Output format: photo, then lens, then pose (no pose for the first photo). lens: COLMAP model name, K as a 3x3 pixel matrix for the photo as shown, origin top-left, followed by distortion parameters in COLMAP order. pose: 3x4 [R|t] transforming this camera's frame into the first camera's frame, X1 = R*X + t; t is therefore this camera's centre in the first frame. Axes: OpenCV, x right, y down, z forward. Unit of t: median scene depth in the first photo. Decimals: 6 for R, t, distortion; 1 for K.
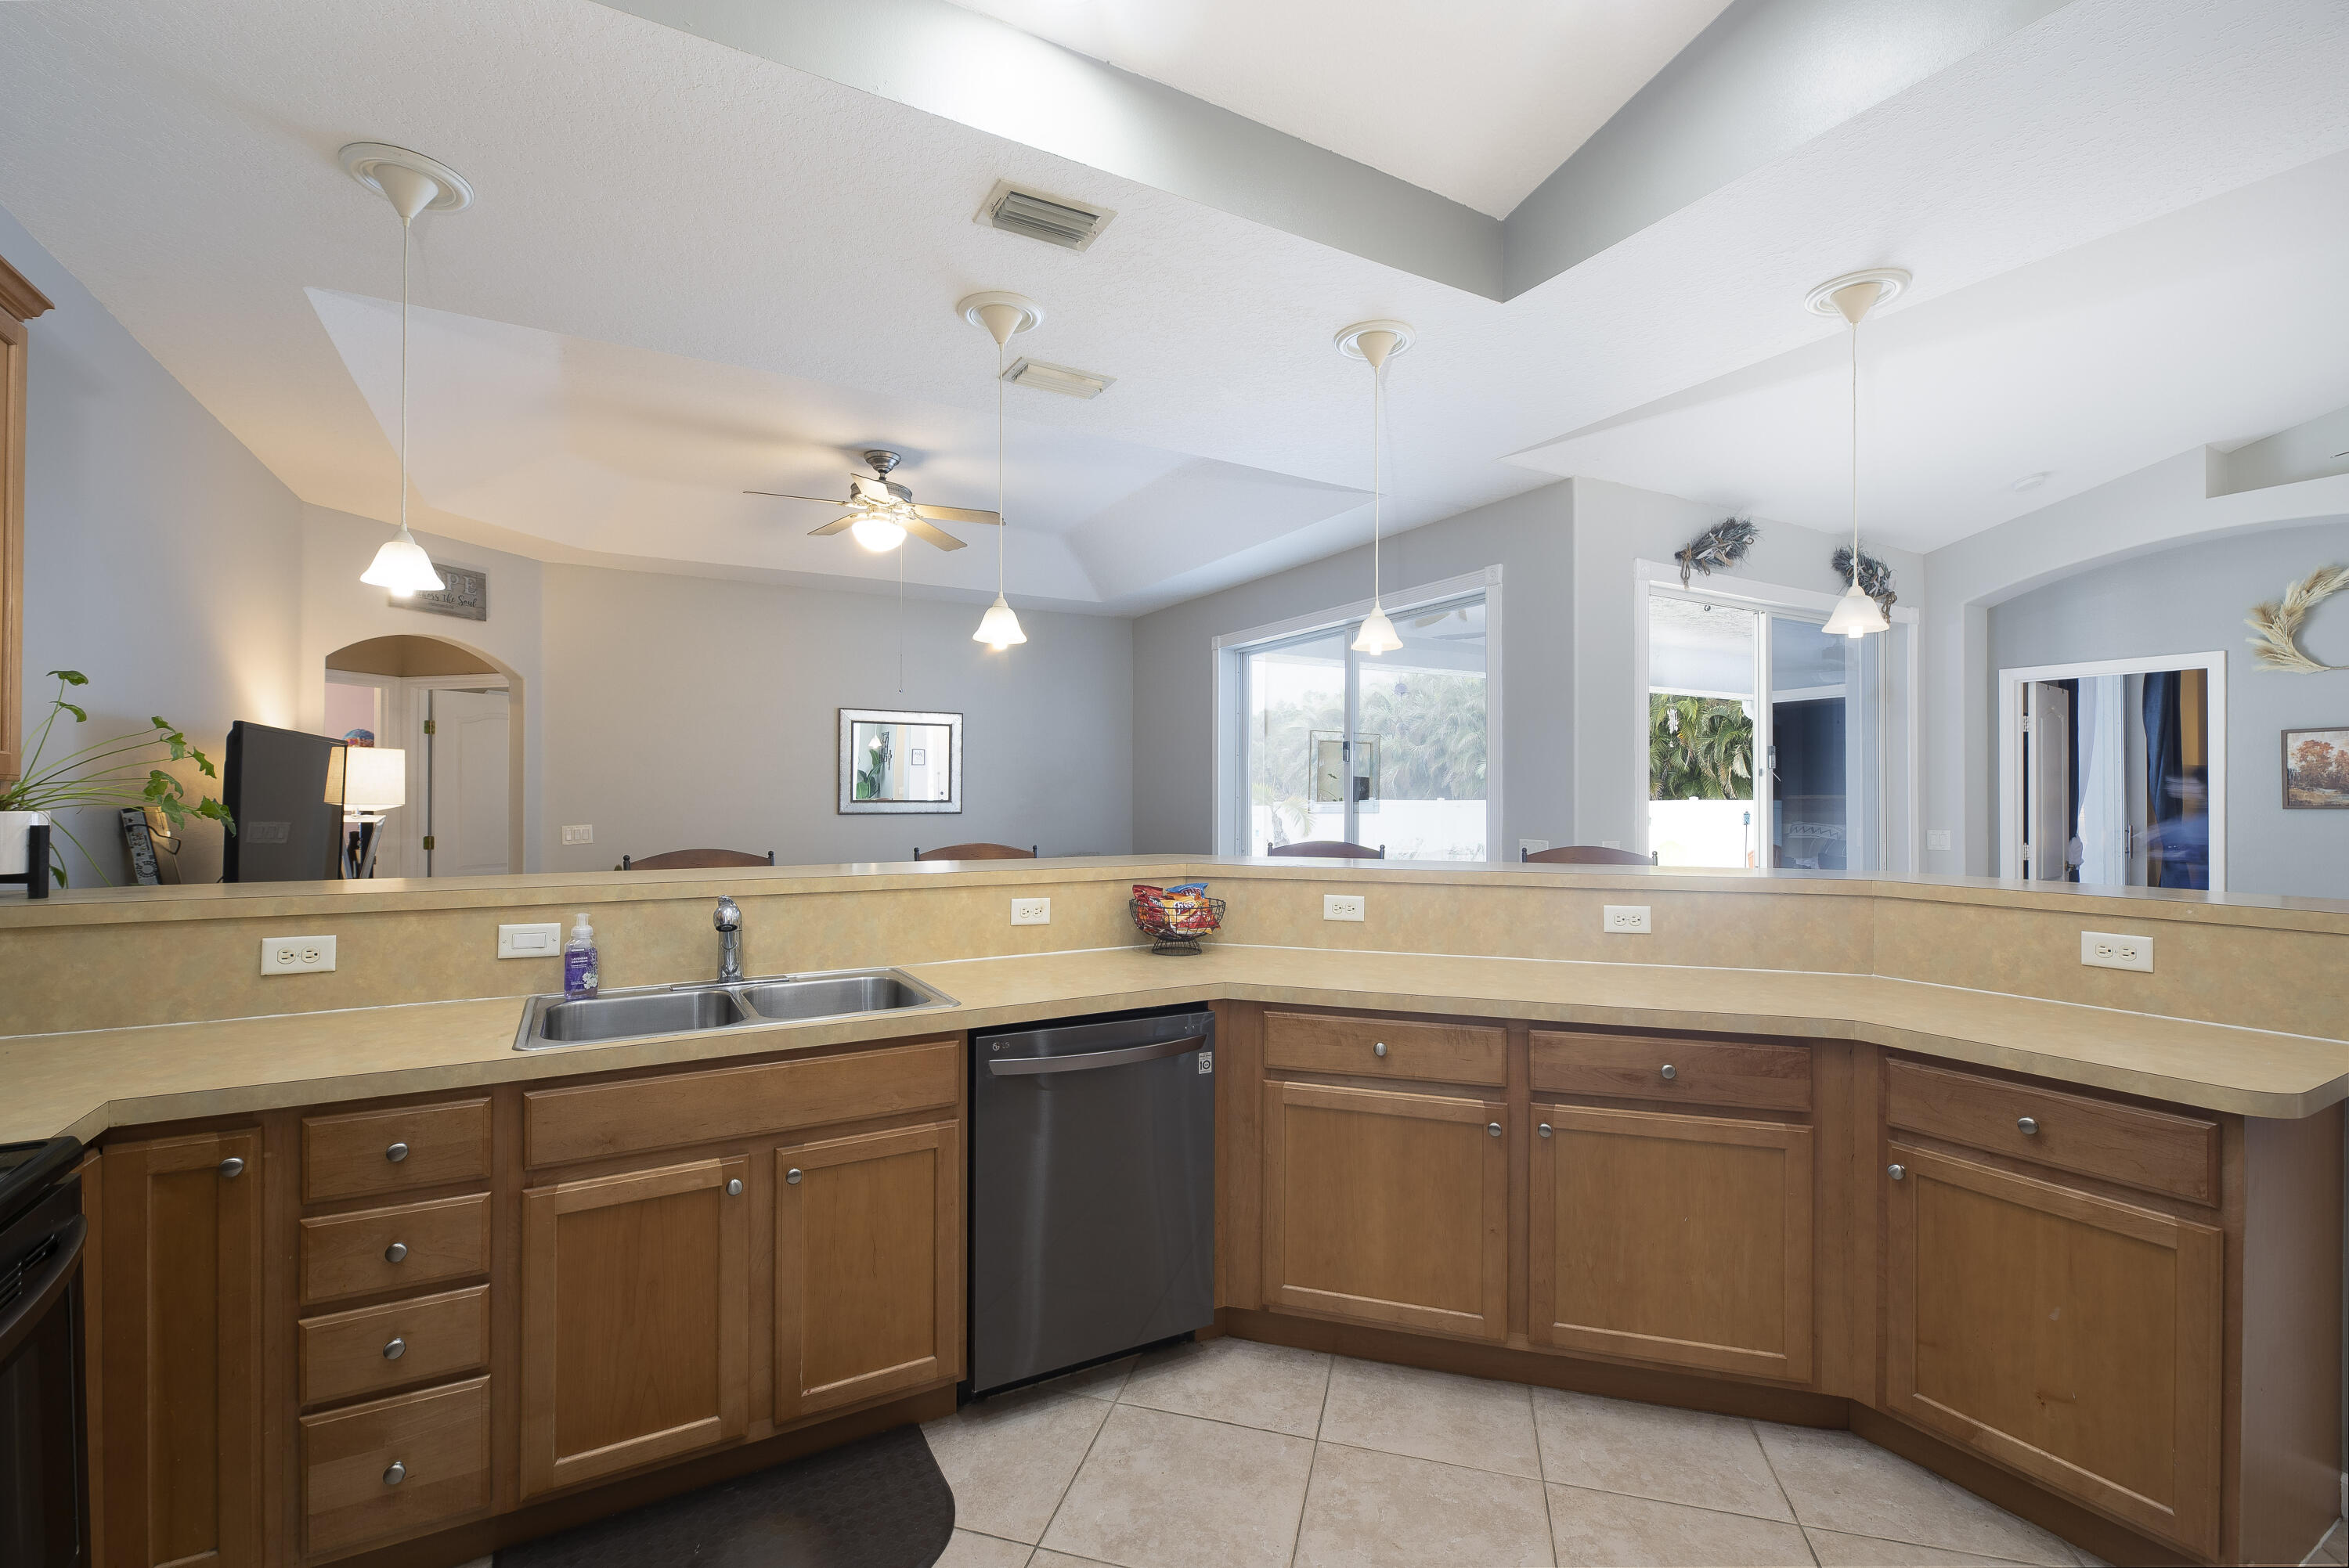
lens RADIAL K [[994.2, 0, 1139.9], [0, 994.2, 787.2], [0, 0, 1]] dist [-0.001151, -0.000054]
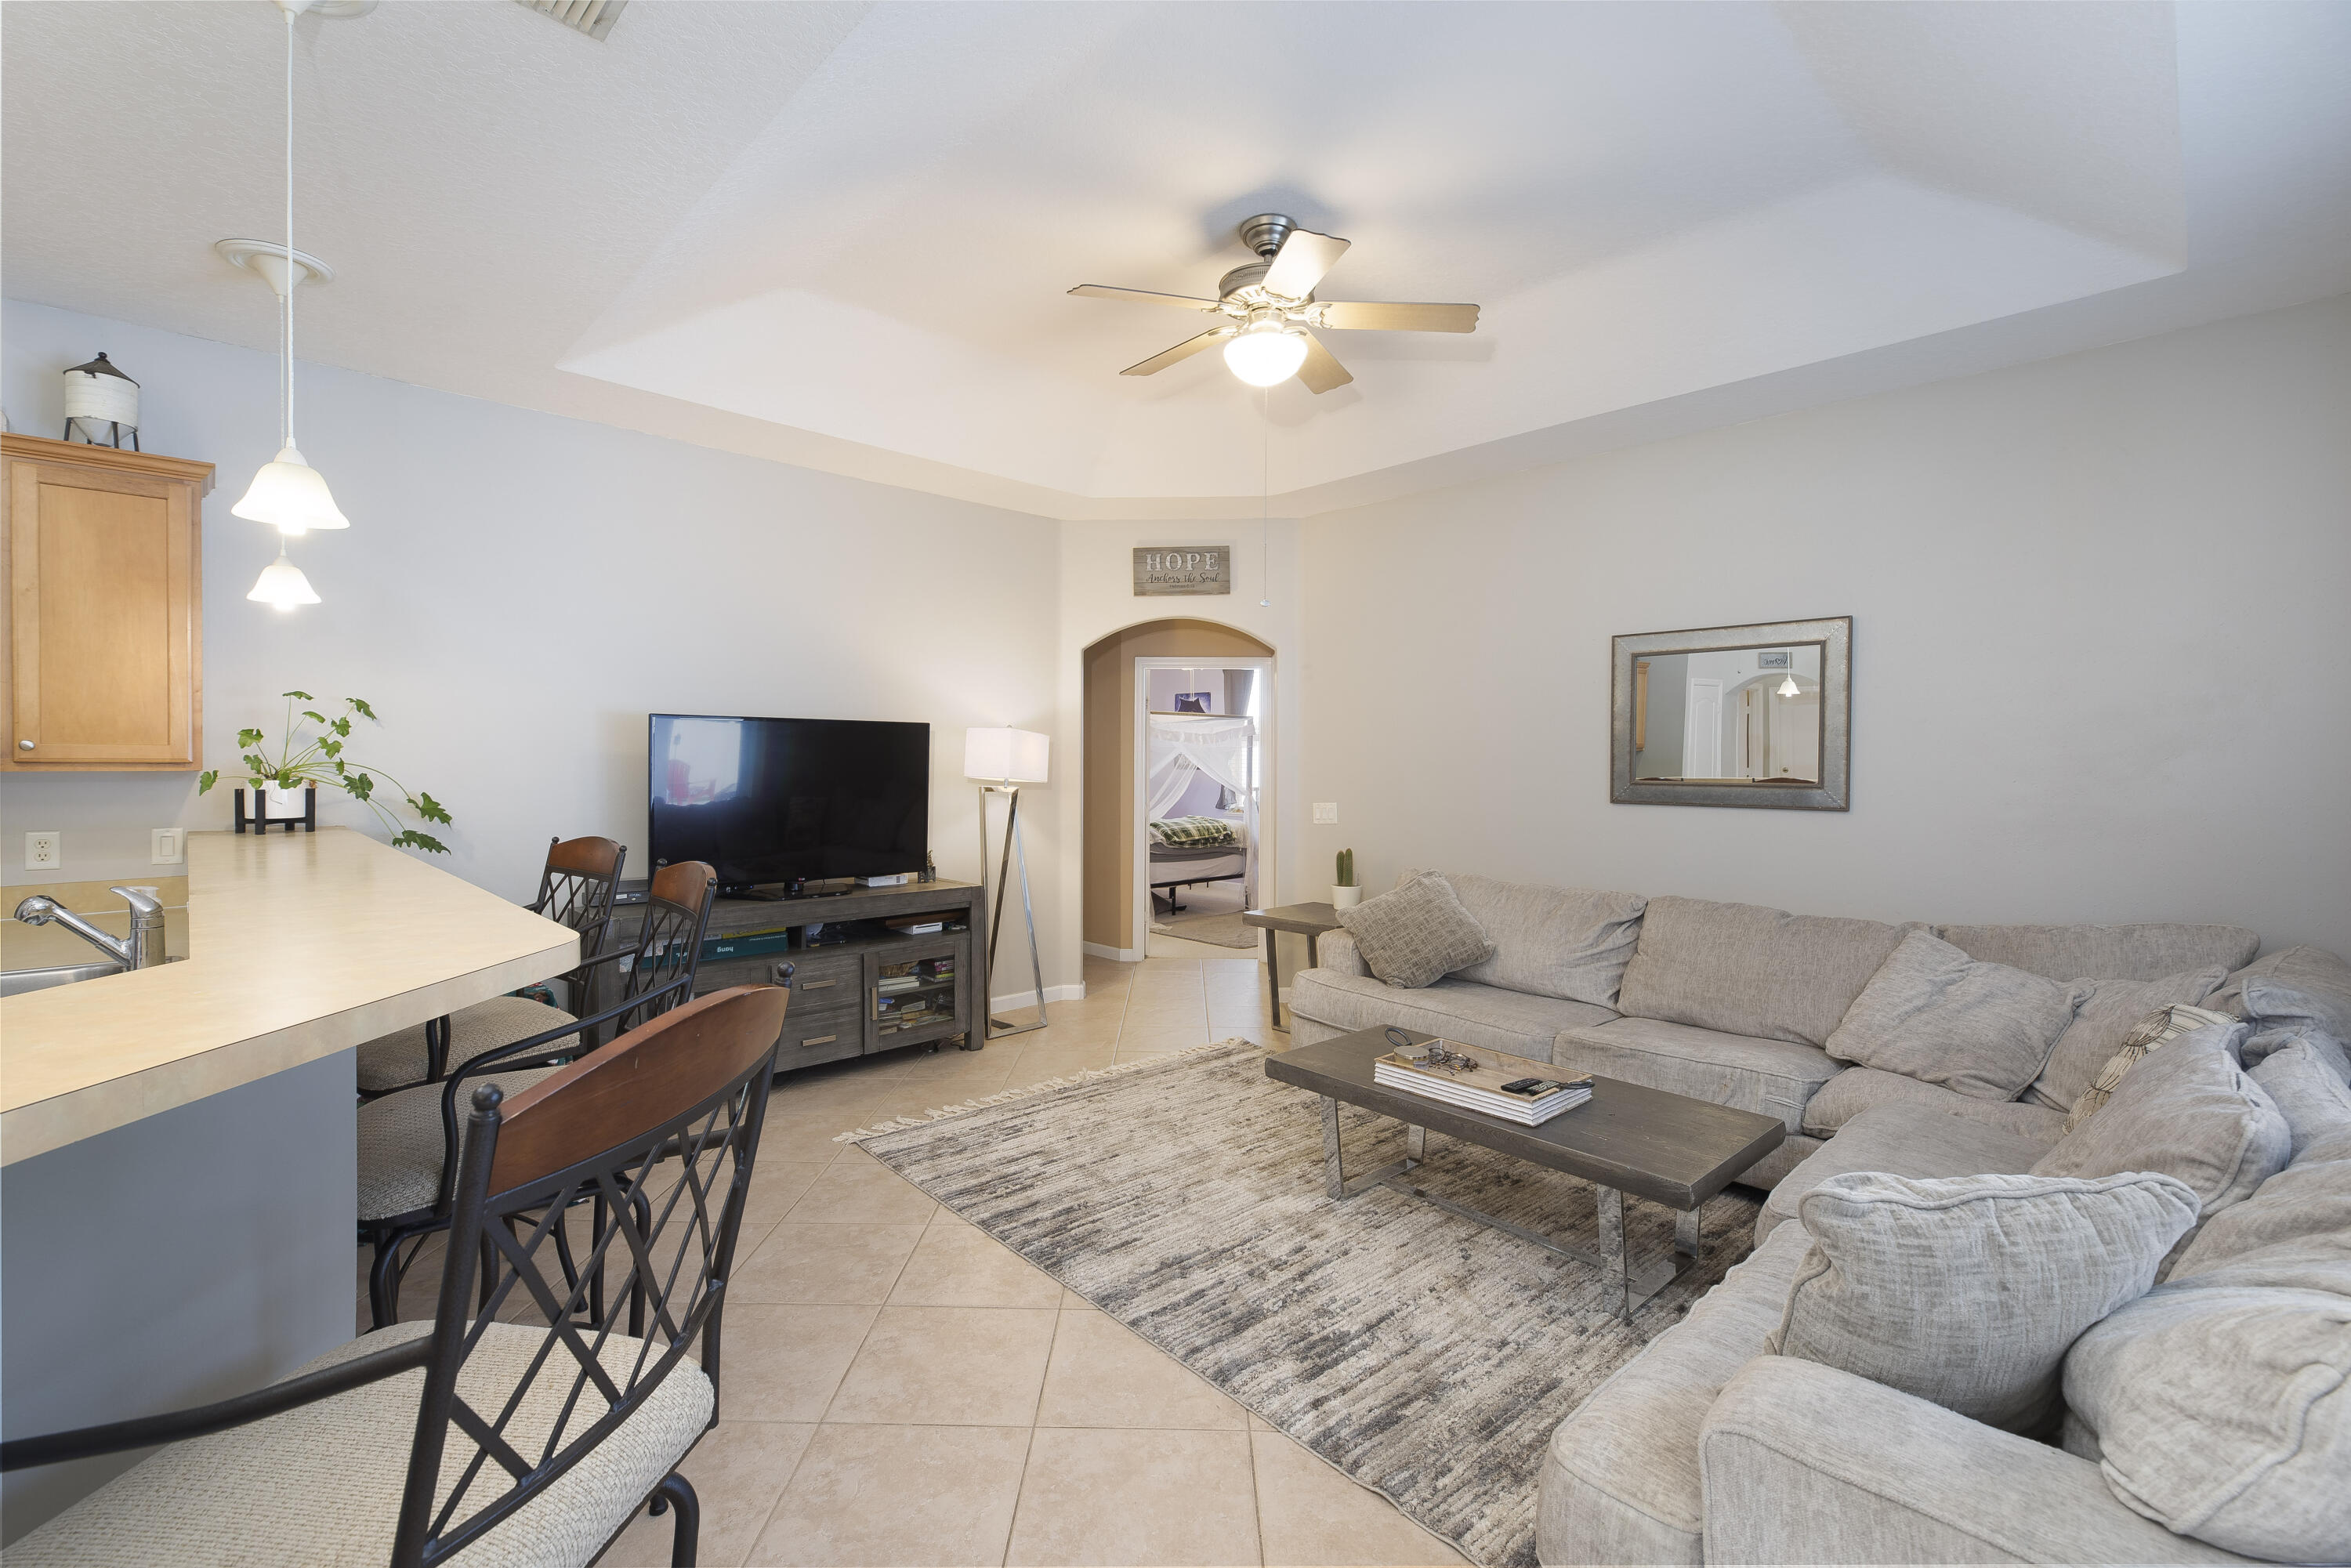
lens RADIAL K [[987.2, 0, 1179.9], [0, 987.2, 781.7], [0, 0, 1]] dist [0.001625, 0.000275]
pose [[0.265270, 0.024189, -0.963871, 0.619773], [0.002589, 0.999664, 0.025800, -0.008374], [0.964171, -0.009339, 0.265118, 1.479084]]
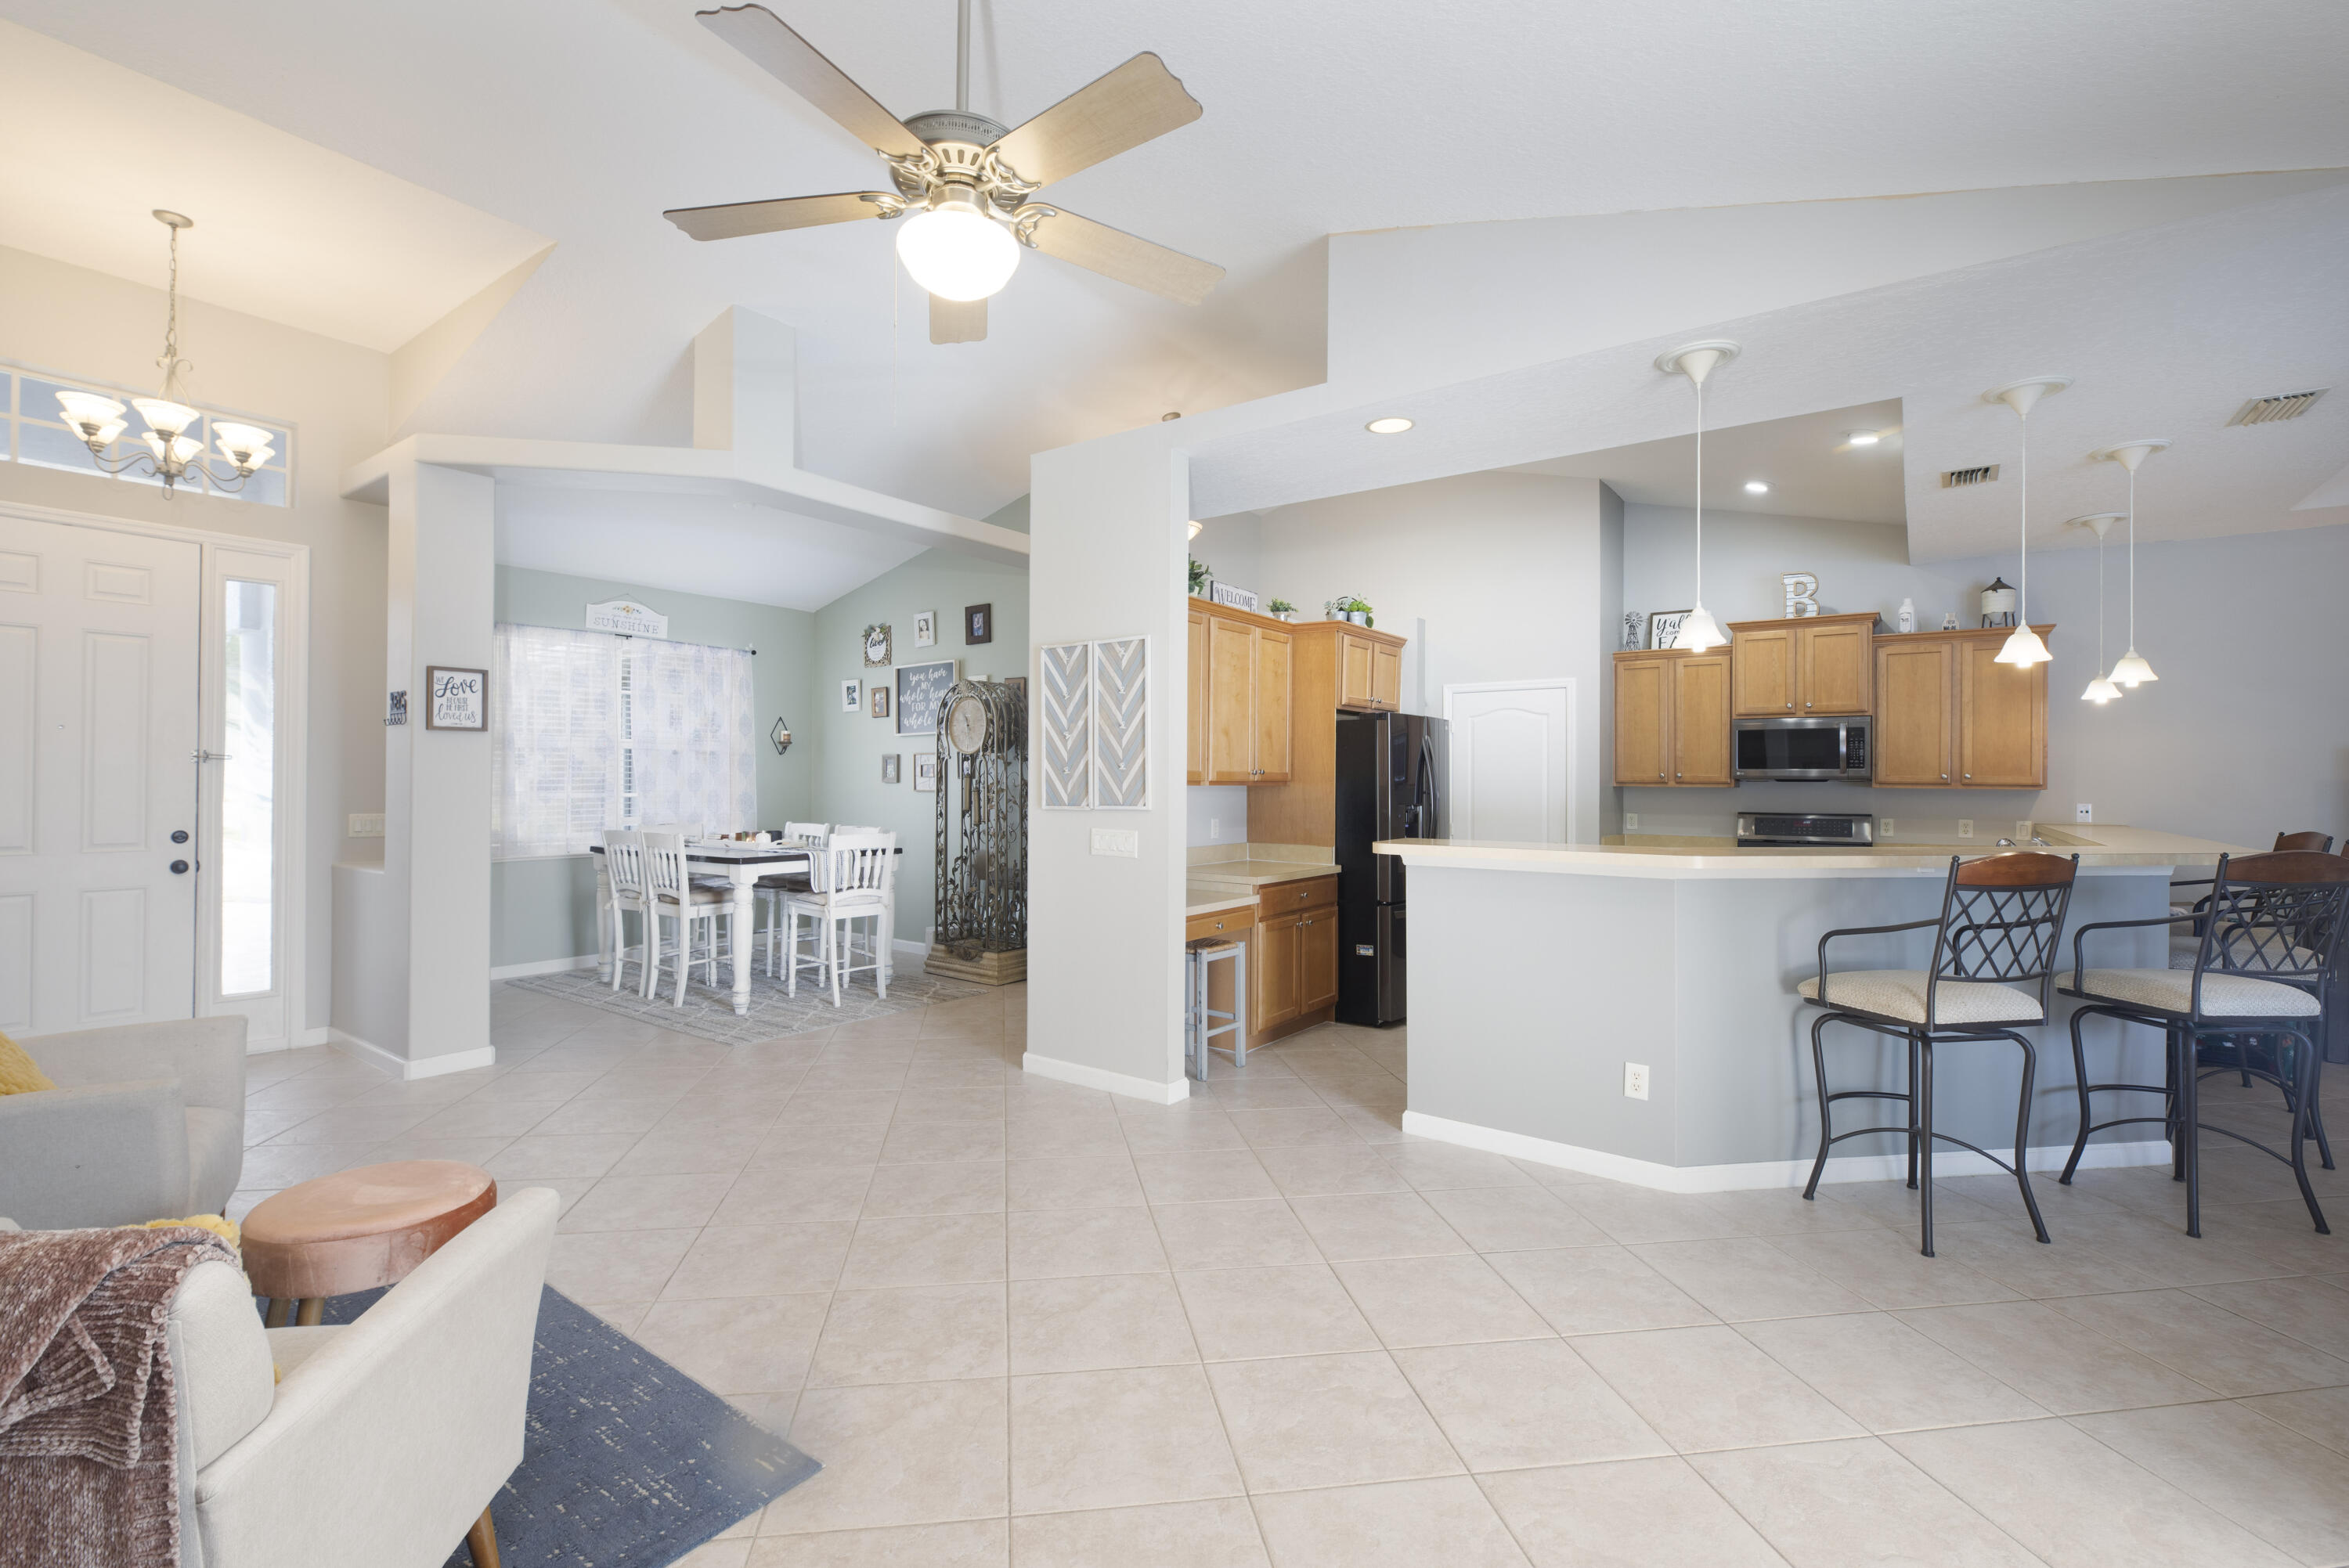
lens RADIAL K [[1039.0, 0, 1113.3], [0, 1039.0, 778.1], [0, 0, 1]] dist [-0.000263, -0.000596]
pose [[-0.914666, -0.009949, -0.404089, 1.955076], [-0.007380, 0.999941, -0.007916, 0.013249], [0.404144, -0.004258, -0.914685, 1.928767]]
